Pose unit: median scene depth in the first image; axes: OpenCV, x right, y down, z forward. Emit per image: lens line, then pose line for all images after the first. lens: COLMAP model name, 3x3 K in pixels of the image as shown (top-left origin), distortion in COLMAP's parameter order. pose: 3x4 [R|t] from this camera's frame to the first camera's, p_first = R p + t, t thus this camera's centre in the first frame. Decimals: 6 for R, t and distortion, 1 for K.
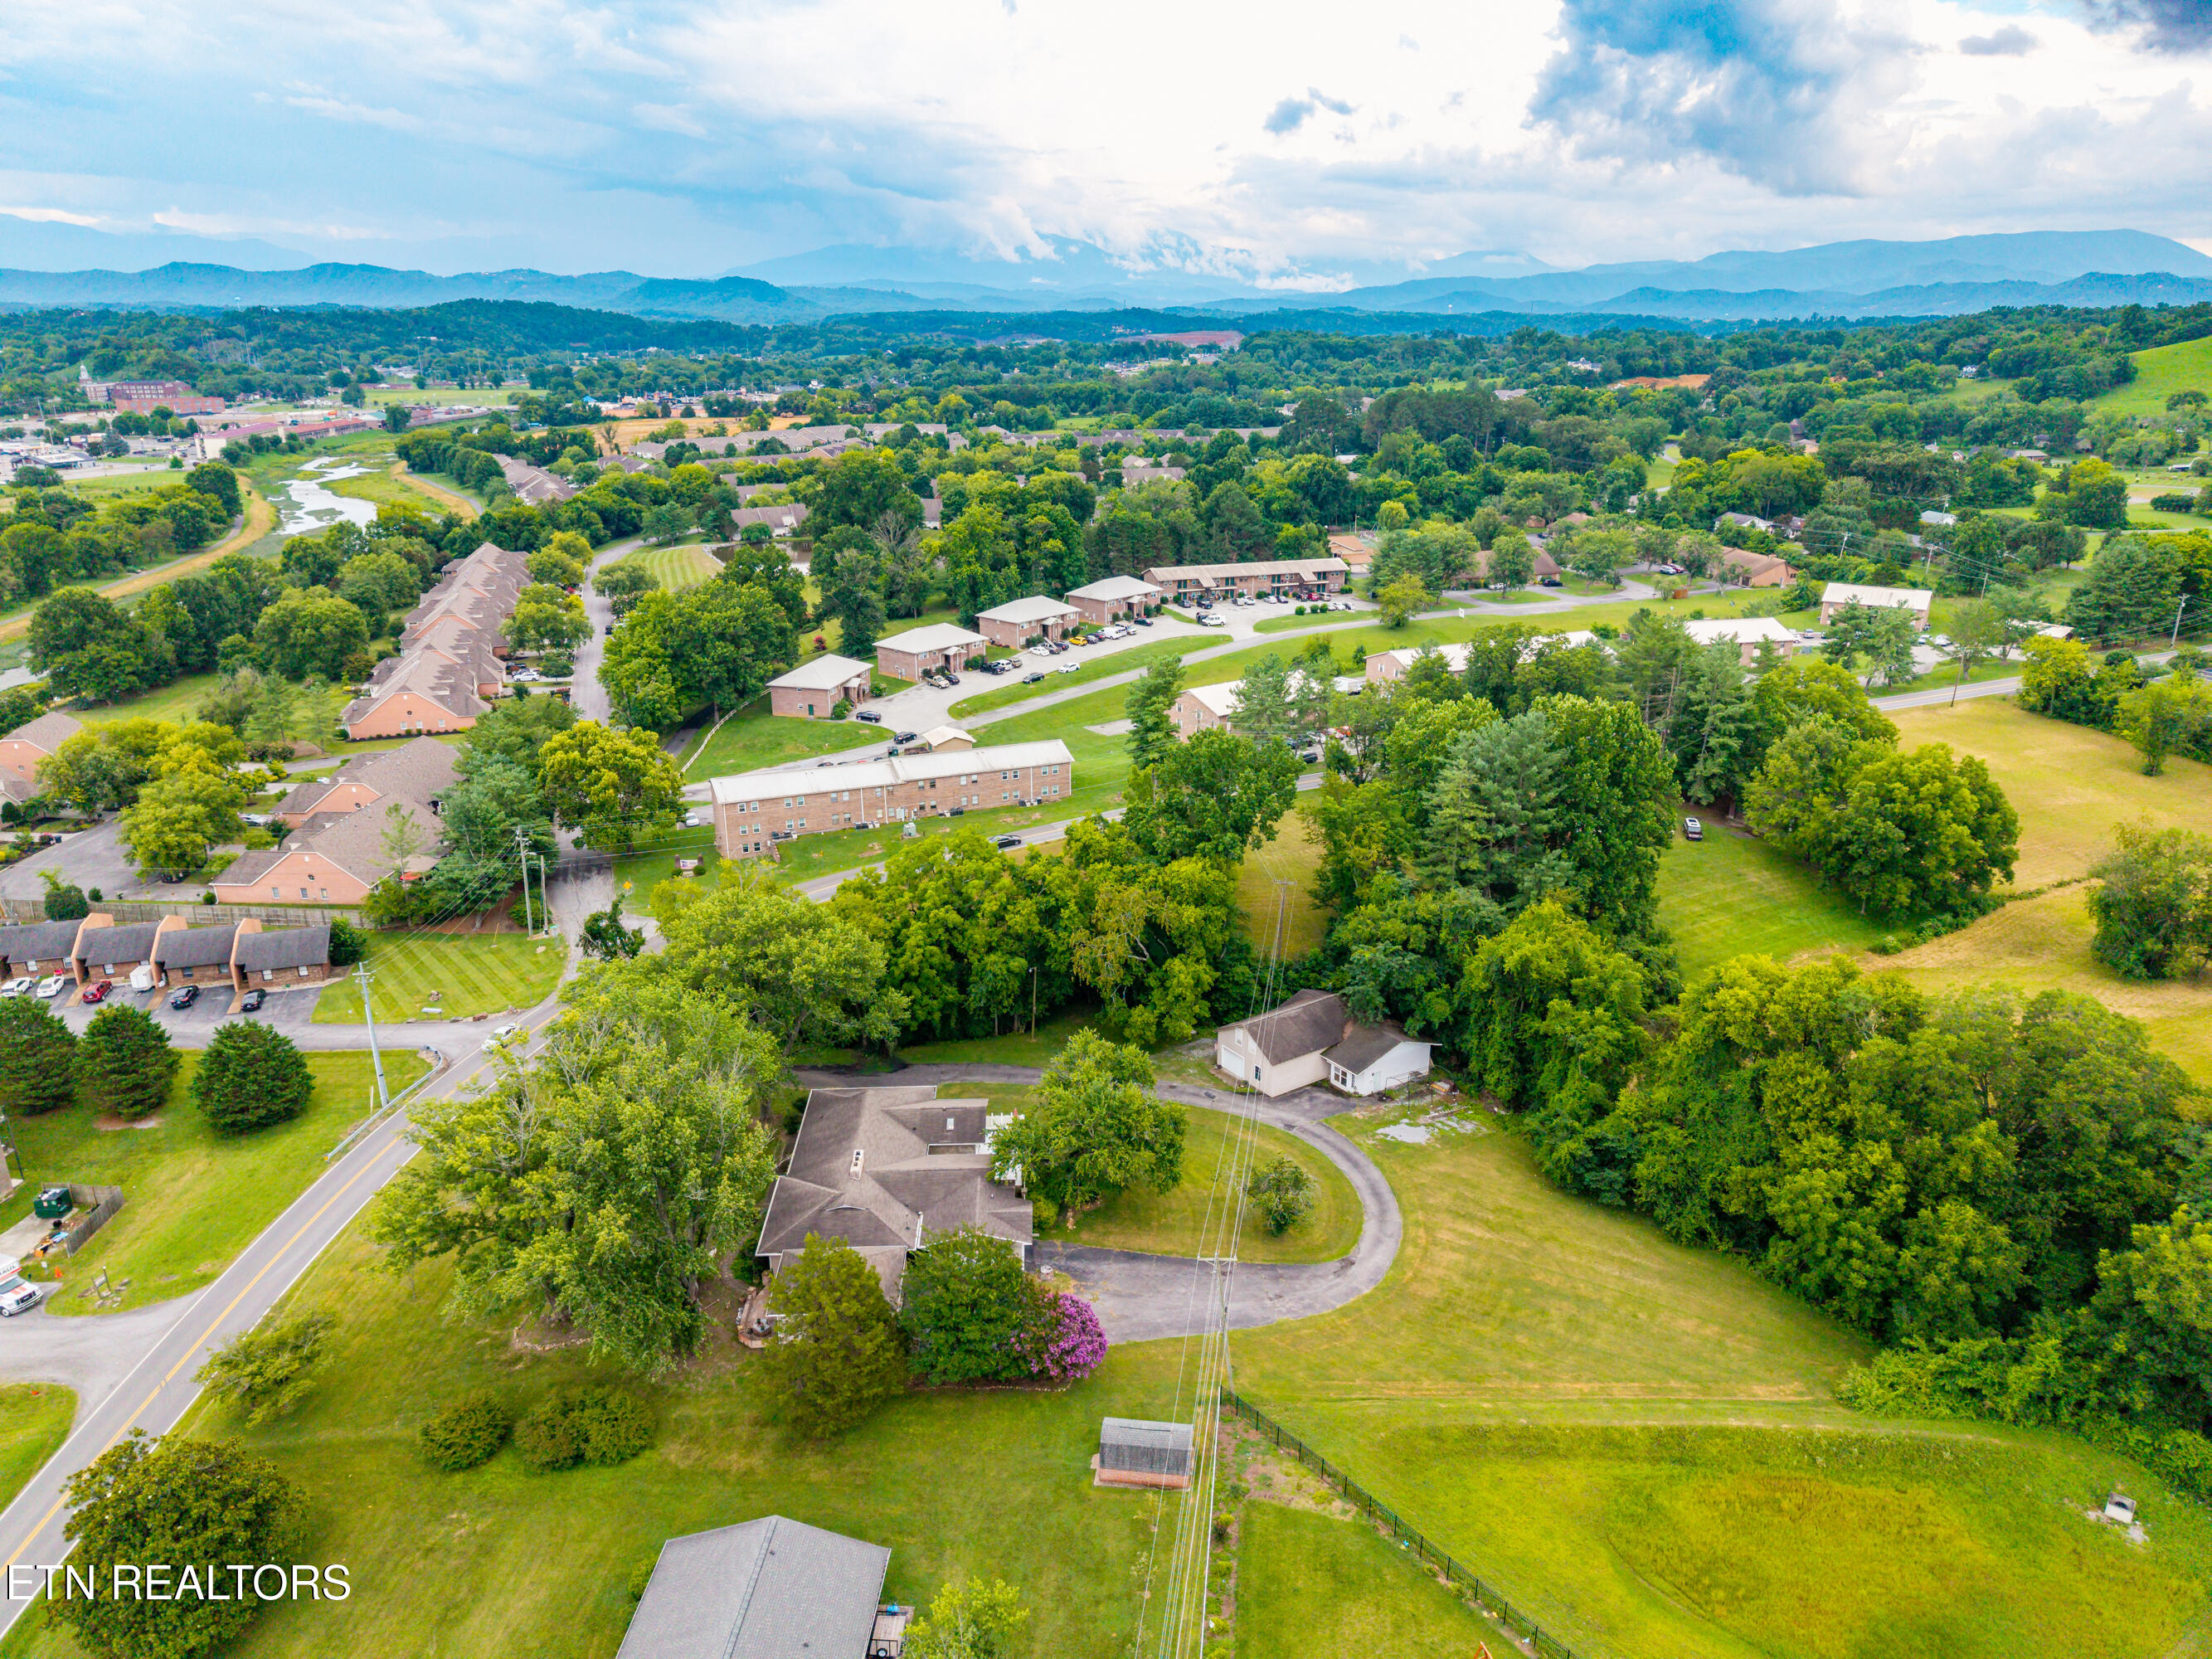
lens RADIAL K [[1531.7, 0, 1127.7], [0, 1531.7, 805.5], [0, 0, 1]] dist [0.025511, -0.025240]
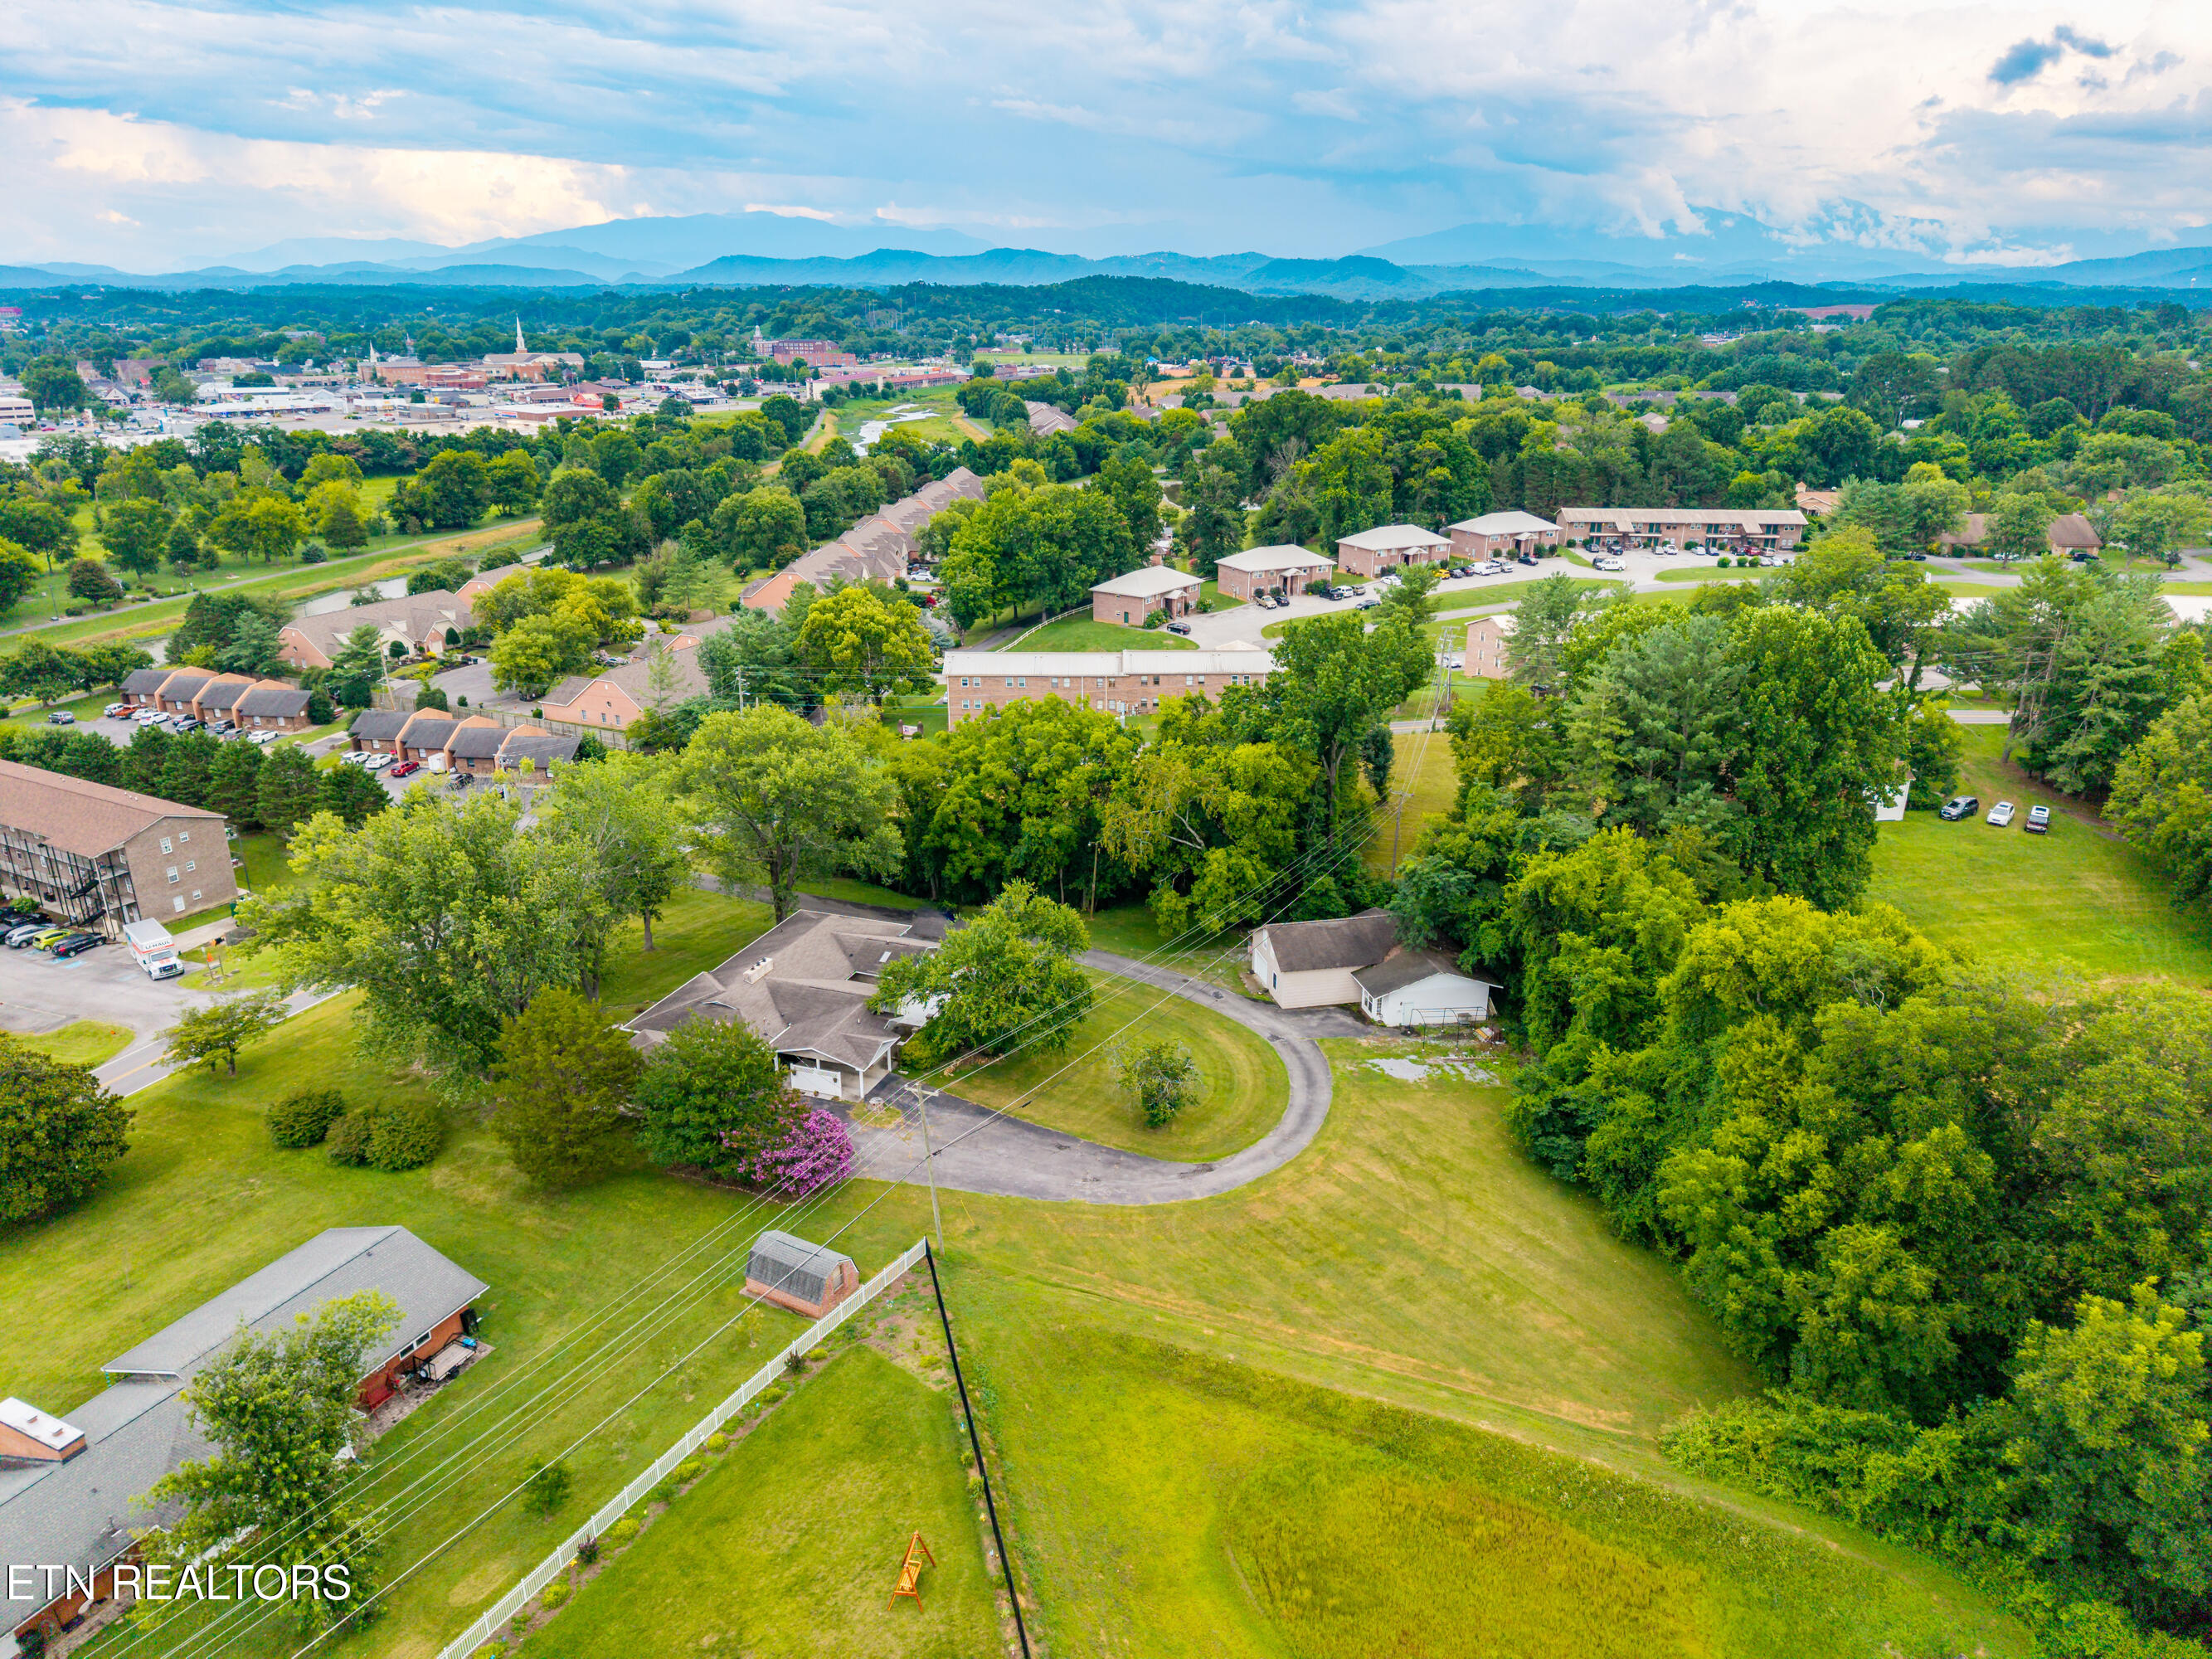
lens RADIAL K [[1531.7, 0, 1097.2], [0, 1531.7, 826.1], [0, 0, 1]] dist [0.025511, -0.025240]
pose [[0.919643, 0.127817, -0.371375, 0.150773], [-0.119612, 0.991794, 0.045150, 0.027929], [0.374098, 0.002899, 0.927384, 0.064747]]
